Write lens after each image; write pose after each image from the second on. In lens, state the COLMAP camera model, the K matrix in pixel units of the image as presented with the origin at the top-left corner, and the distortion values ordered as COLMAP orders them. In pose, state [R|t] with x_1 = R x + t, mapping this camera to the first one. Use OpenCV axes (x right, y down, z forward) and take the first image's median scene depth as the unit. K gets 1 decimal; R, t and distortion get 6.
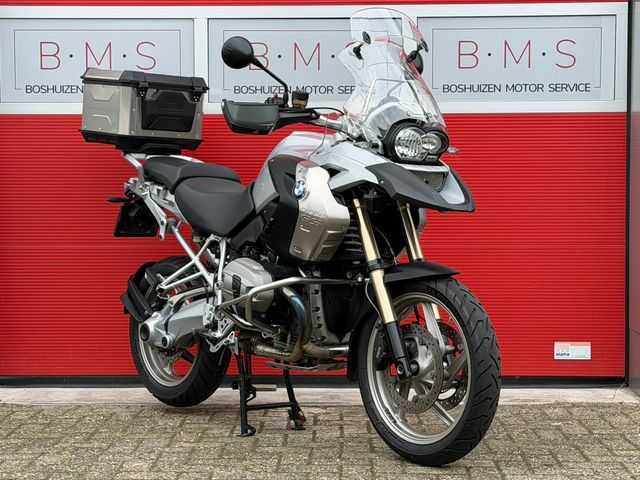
lens RADIAL K [[1411.8, 0, 321.8], [0, 1411.8, 251.4], [0, 0, 1]] dist [0.140583, 0.041474]
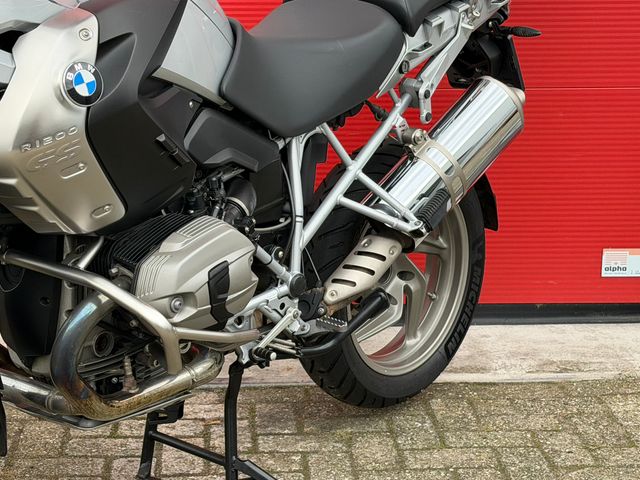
lens RADIAL K [[1411.8, 0, 321.8], [0, 1411.8, 251.4], [0, 0, 1]] dist [0.140583, 0.041474]
pose [[0.996714, -0.012674, 0.080004, -0.003529], [-0.005081, 0.975956, 0.217910, -0.080294], [-0.080842, -0.217600, 0.972684, 0.518513]]
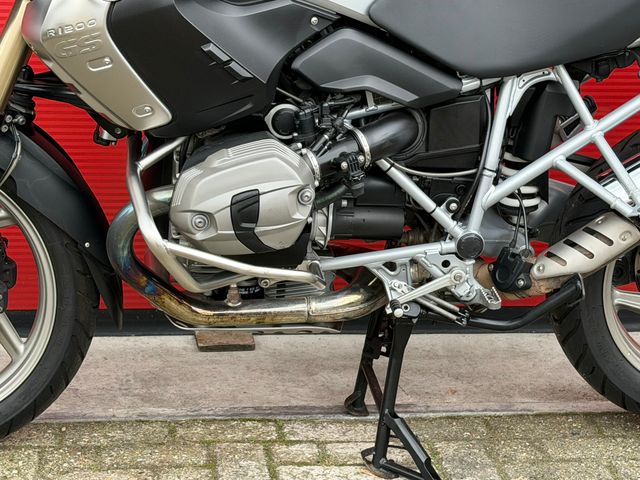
lens RADIAL K [[1411.8, 0, 321.8], [0, 1411.8, 251.4], [0, 0, 1]] dist [0.140583, 0.041474]
pose [[0.793938, 0.226459, -0.564251, 0.250388], [-0.056391, 0.951473, 0.302522, -0.089747], [0.605378, -0.208366, 0.768181, 0.638063]]
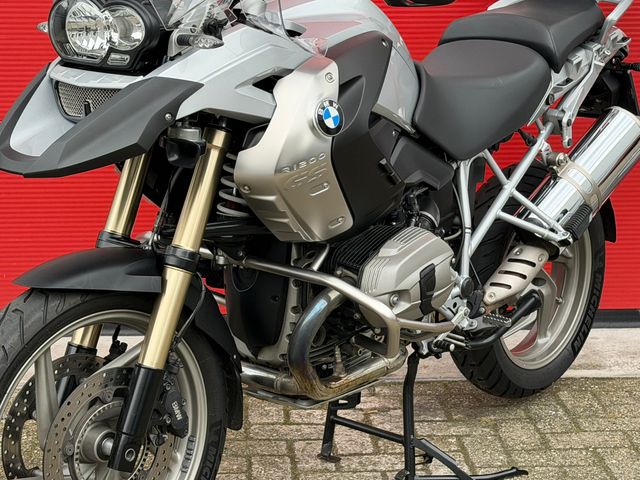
lens RADIAL K [[1414.7, 0, 329.7], [0, 1414.7, 250.6], [0, 0, 1]] dist [0.088740, 0.344441]
pose [[0.996518, -0.017476, 0.081525, -0.078460], [0.000832, 0.979823, 0.199865, -0.091460], [-0.083373, -0.199102, 0.976426, 0.438262]]
